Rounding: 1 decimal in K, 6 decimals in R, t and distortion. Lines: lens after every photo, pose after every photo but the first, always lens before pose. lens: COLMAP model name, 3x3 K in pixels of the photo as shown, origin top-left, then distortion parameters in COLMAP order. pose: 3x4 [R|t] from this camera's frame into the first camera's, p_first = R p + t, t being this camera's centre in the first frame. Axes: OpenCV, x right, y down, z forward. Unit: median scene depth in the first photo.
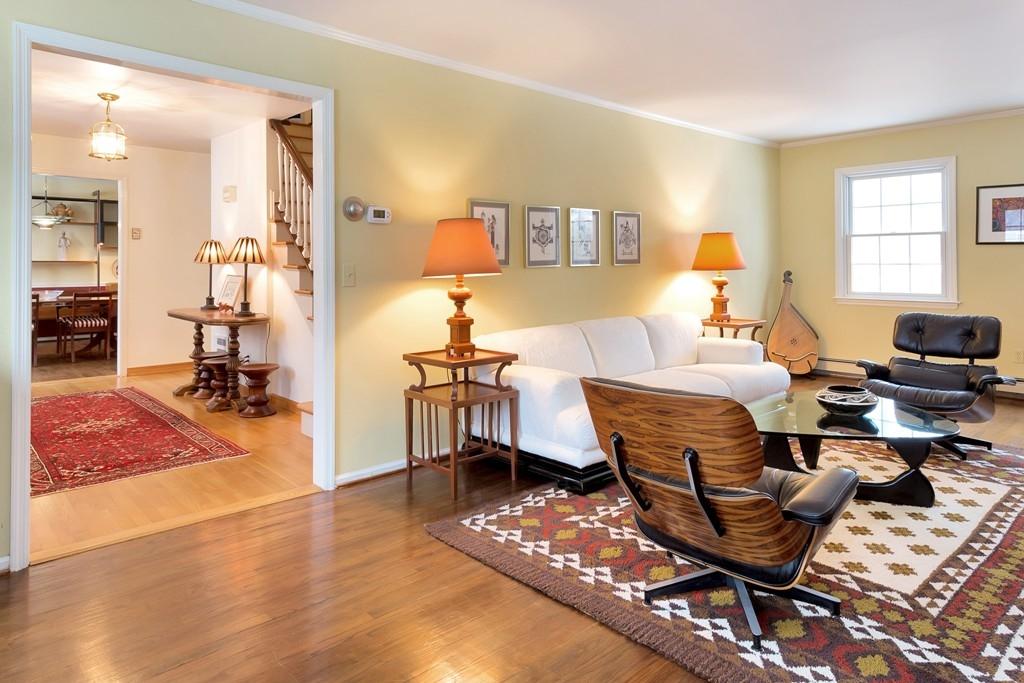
lens RADIAL K [[639.1, 0, 514.9], [0, 639.1, 248.2], [0, 0, 1]] dist [0.021858, 0.000411]
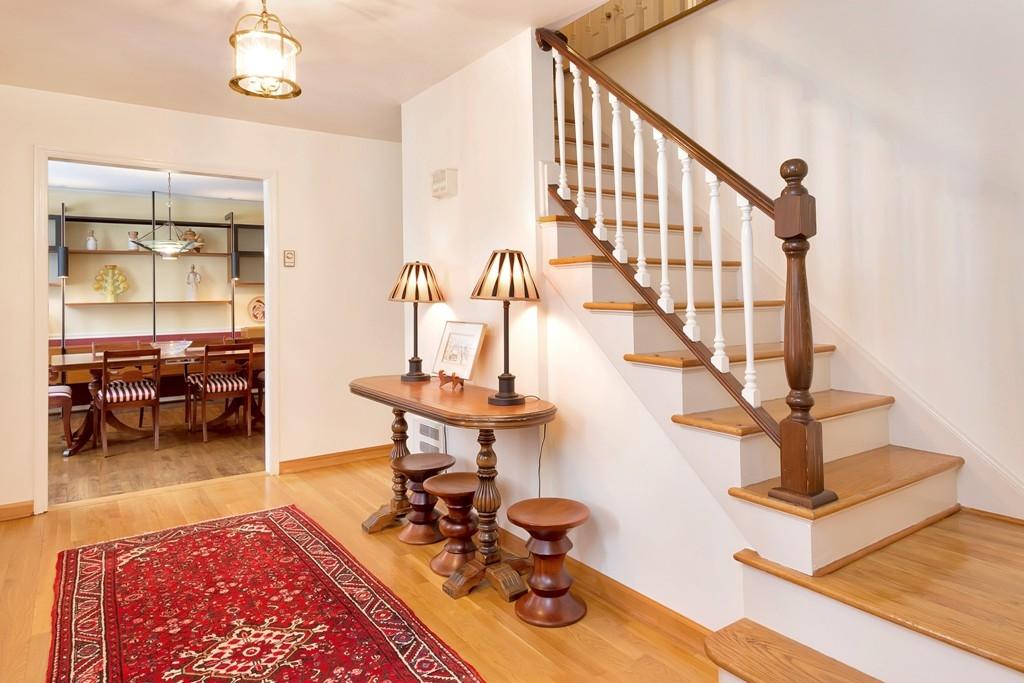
lens RADIAL K [[622.7, 0, 512.1], [0, 622.7, 276.0], [0, 0, 1]] dist [0.035577, -0.000363]
pose [[0.989505, -0.017406, -0.143445, -0.299752], [0.015516, 0.999778, -0.014283, 0.009484], [0.143661, 0.011908, 0.989555, 0.439321]]
